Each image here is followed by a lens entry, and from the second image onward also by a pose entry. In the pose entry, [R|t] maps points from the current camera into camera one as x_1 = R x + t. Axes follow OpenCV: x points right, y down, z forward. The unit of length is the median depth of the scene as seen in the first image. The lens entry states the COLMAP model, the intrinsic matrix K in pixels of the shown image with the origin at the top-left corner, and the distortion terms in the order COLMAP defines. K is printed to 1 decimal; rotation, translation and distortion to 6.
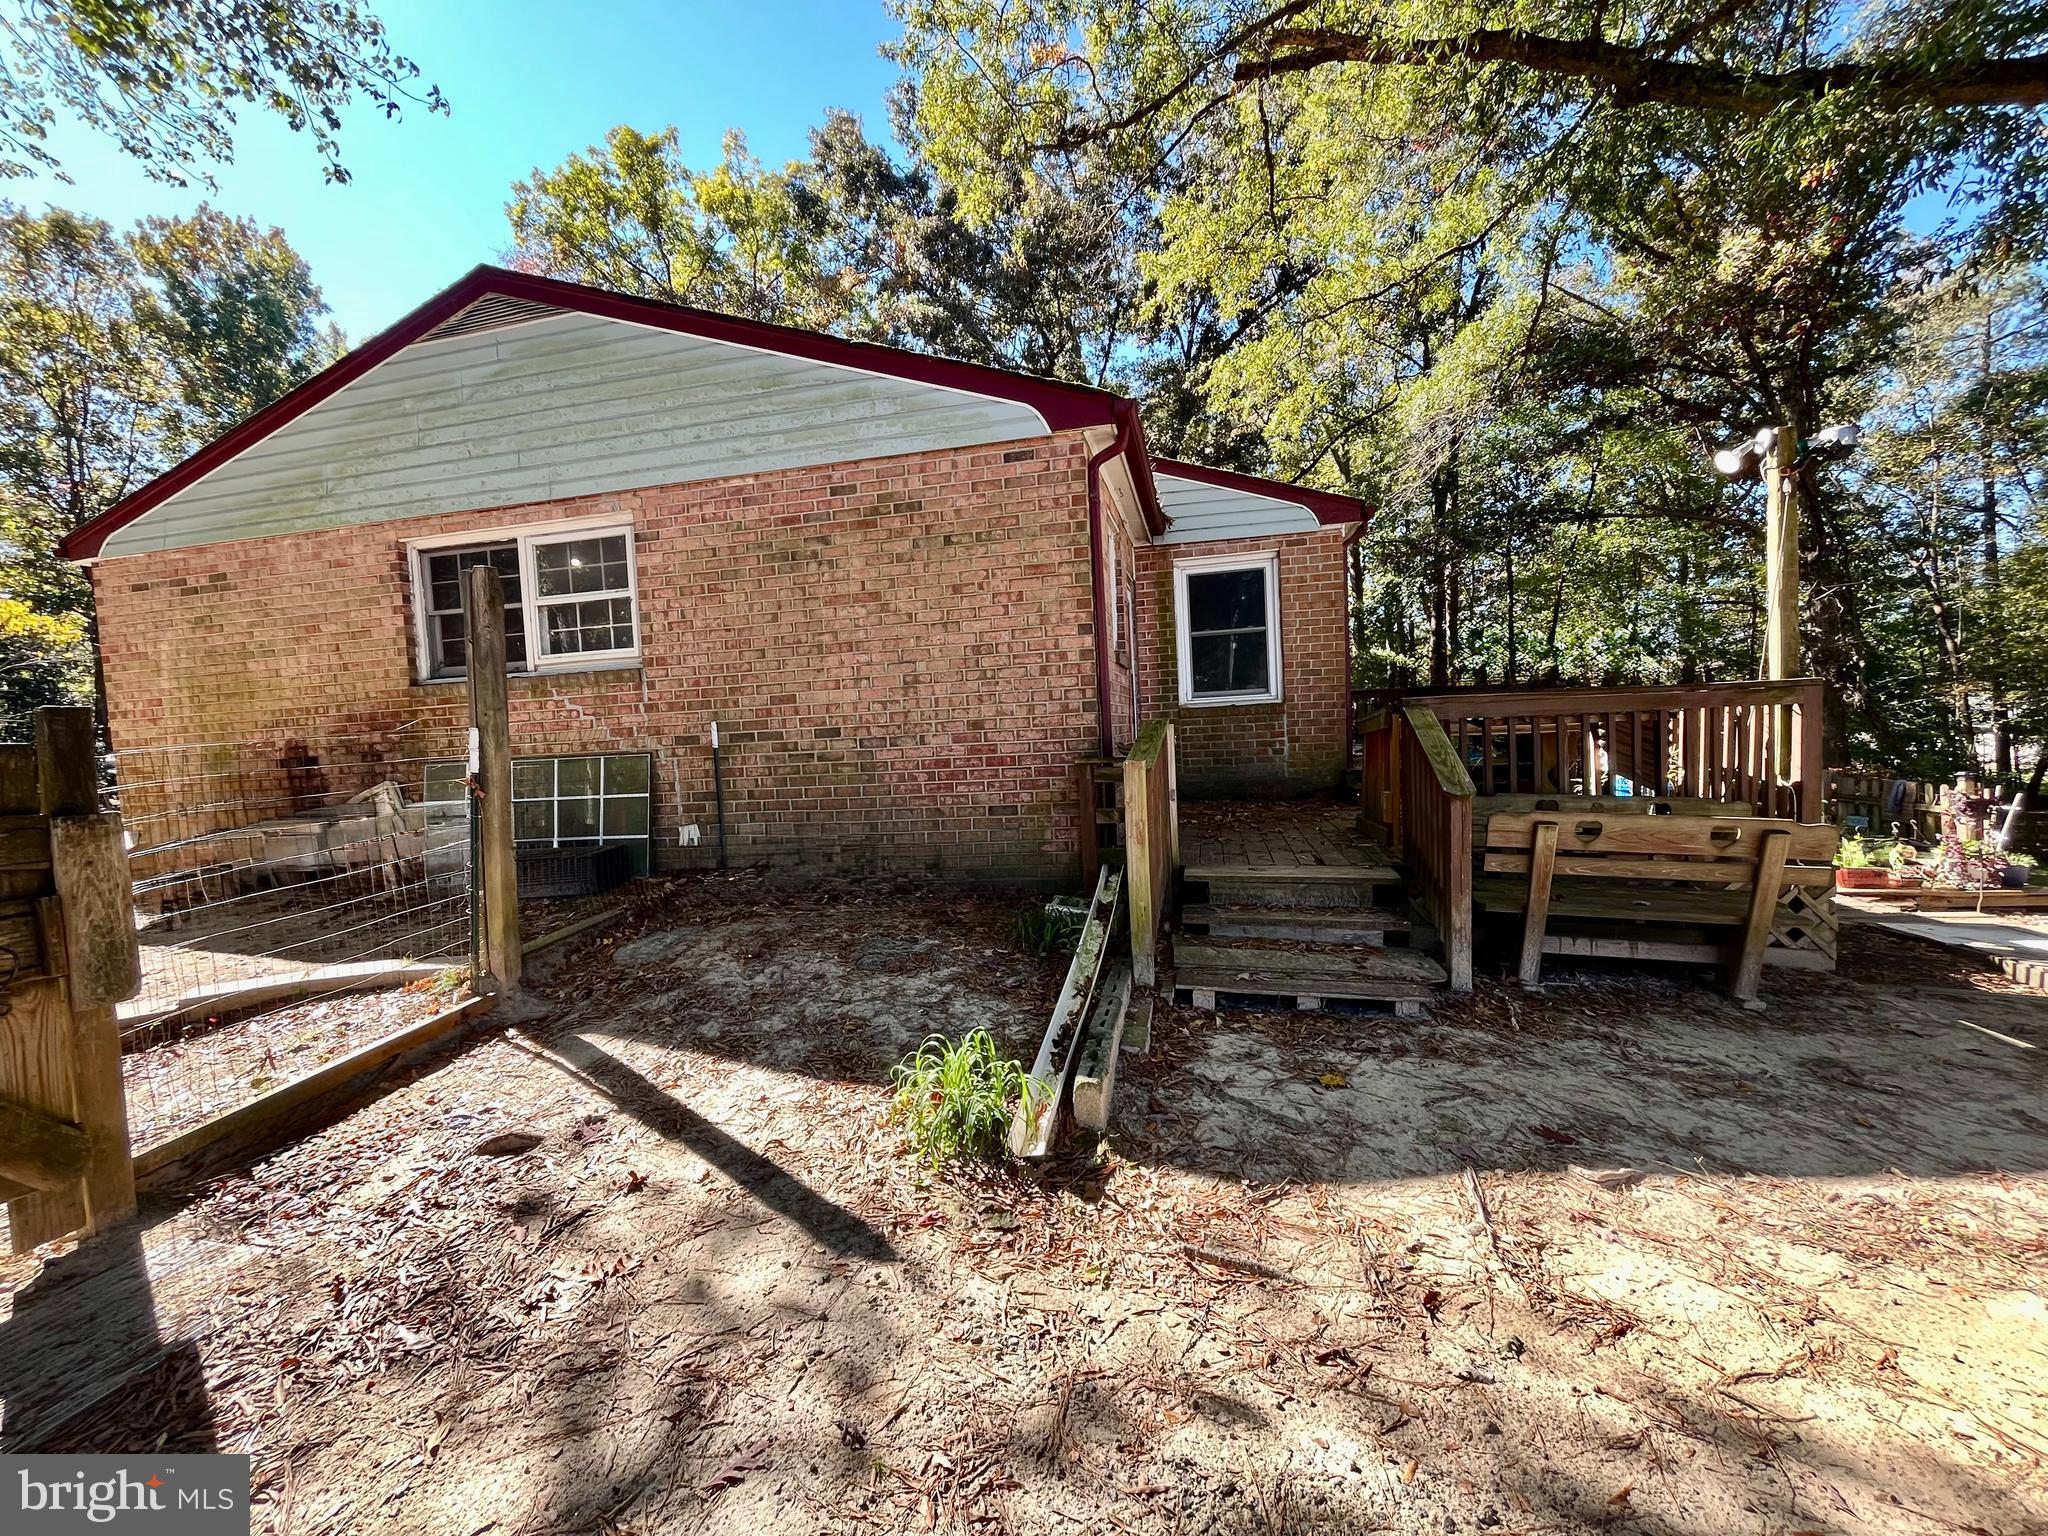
lens RADIAL K [[831.3, 0, 1030.5], [0, 831.3, 772.6], [0, 0, 1]] dist [-0.003215, -0.001088]
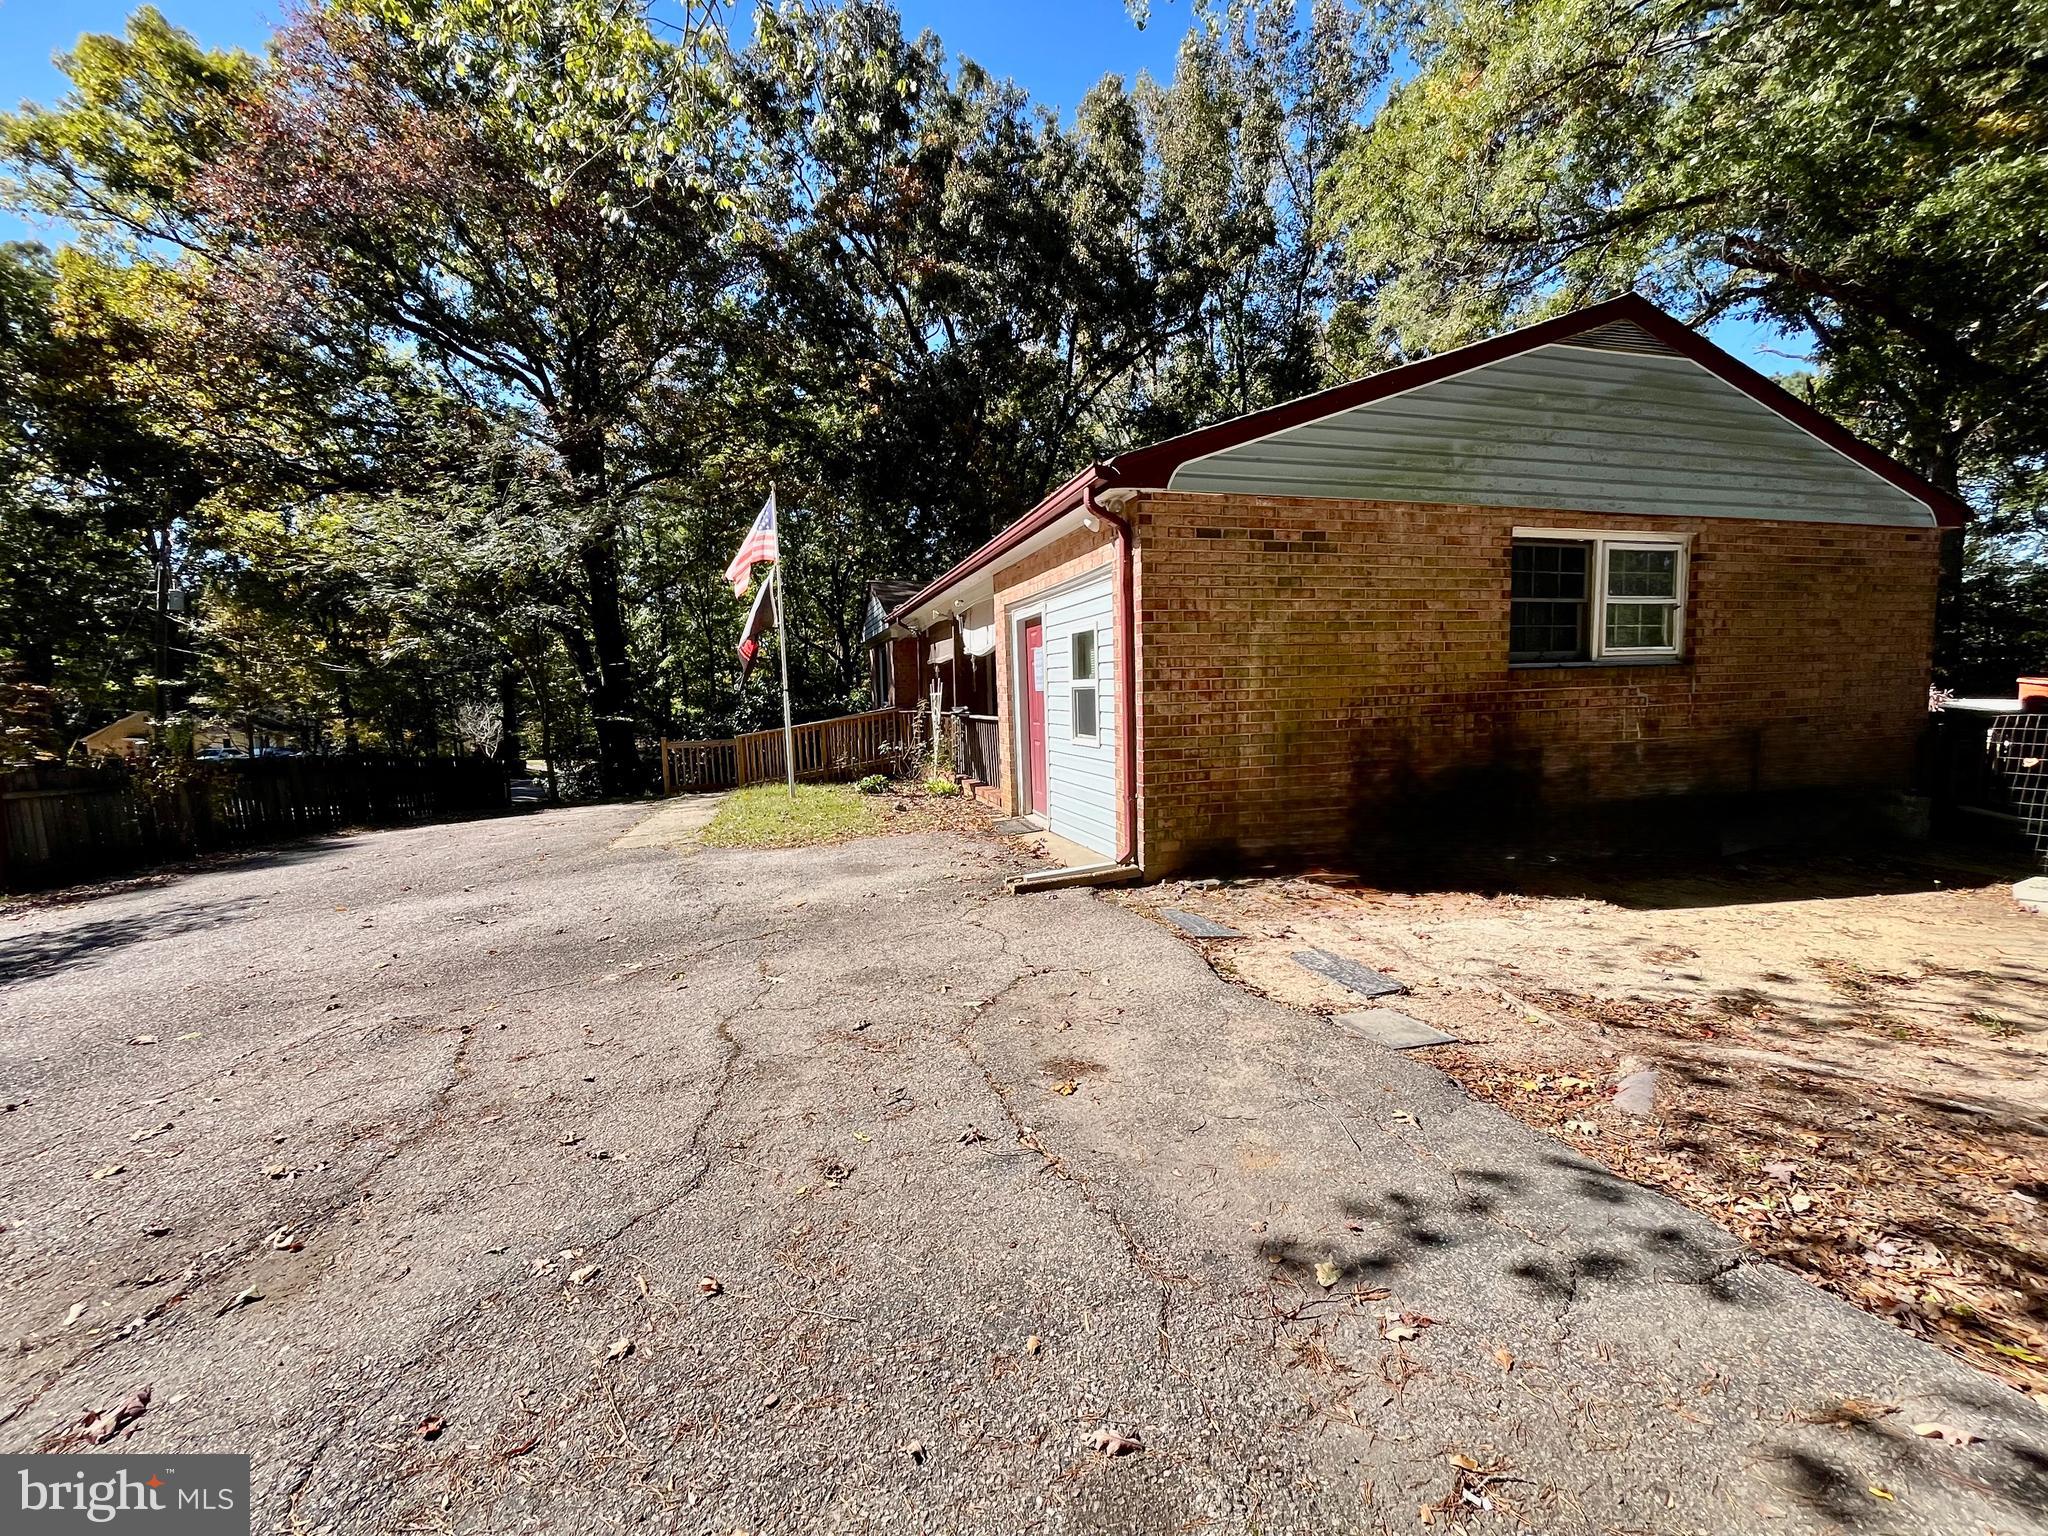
lens RADIAL K [[831.3, 0, 1021.8], [0, 831.3, 772.2], [0, 0, 1]] dist [-0.003215, -0.001088]
pose [[0.874926, -0.020460, 0.483824, -1.860191], [0.008001, 0.999581, 0.027802, -0.009662], [-0.484190, -0.020454, 0.874724, 0.399317]]
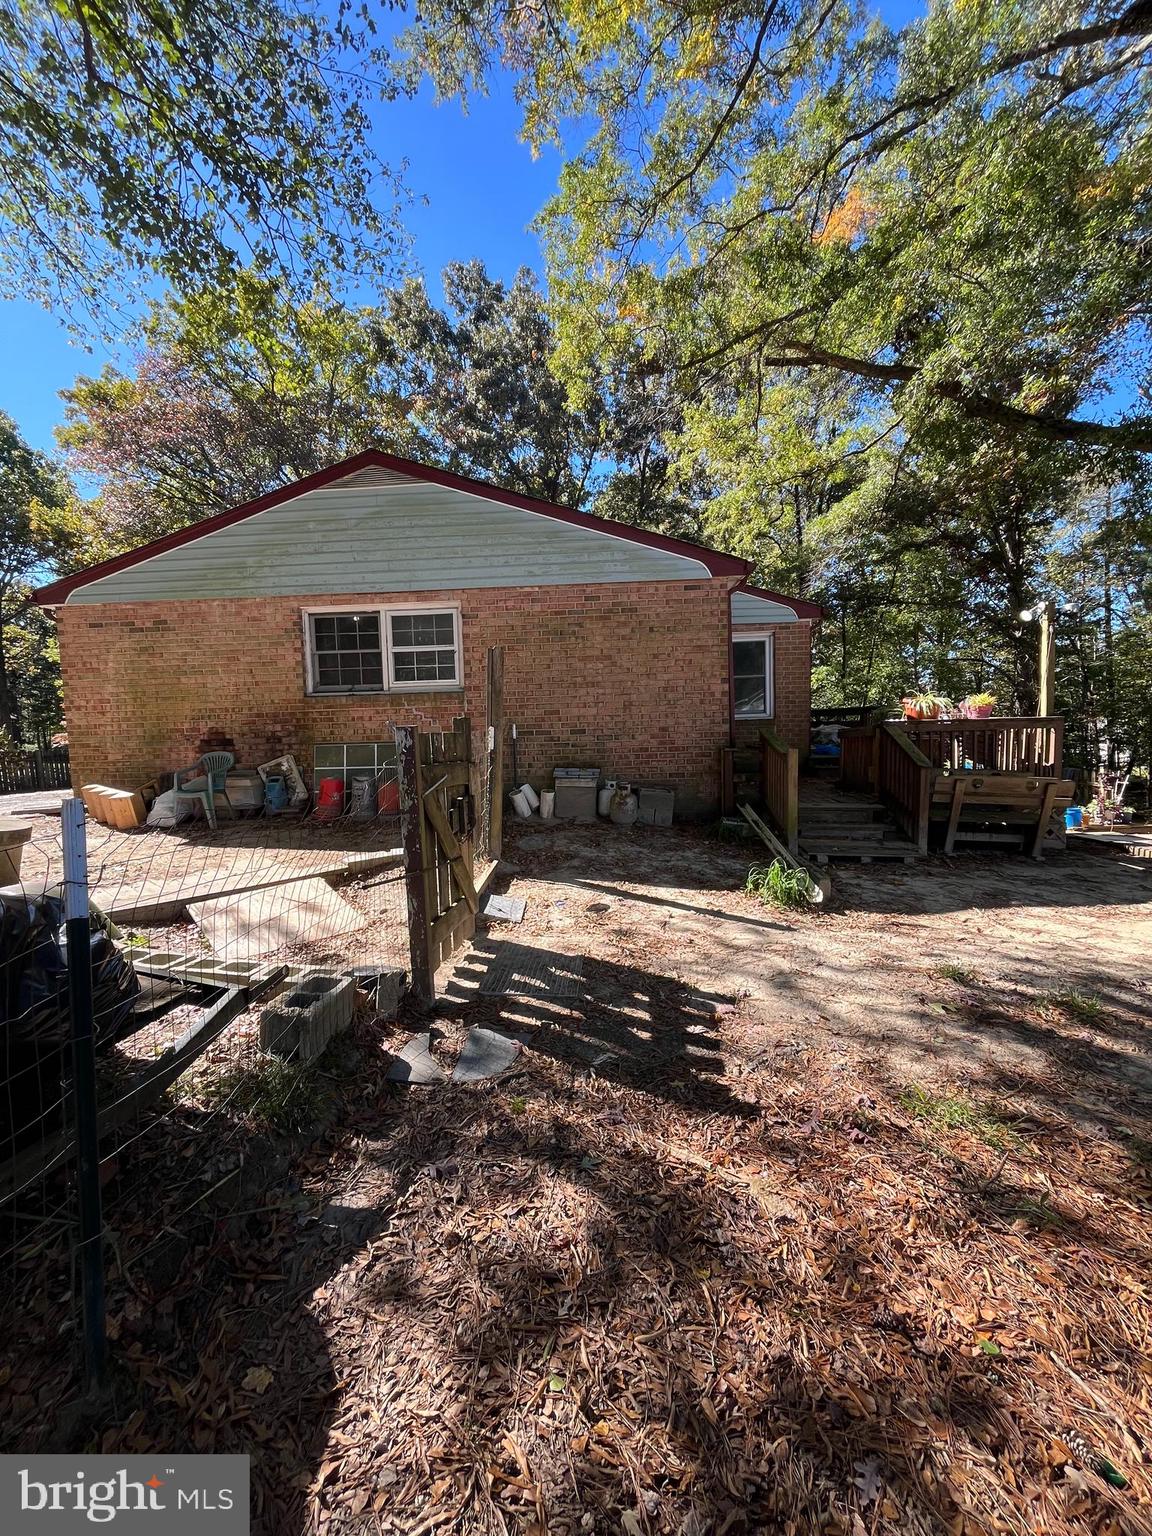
lens RADIAL K [[623.5, 0, 576.4], [0, 623.5, 767.7], [0, 0, 1]] dist [-0.003215, -0.001088]
pose [[0.987094, 0.012143, 0.159678, -0.428679], [-0.014093, 0.999839, 0.011086, 0.015007], [-0.159518, -0.013193, 0.987107, -0.315306]]
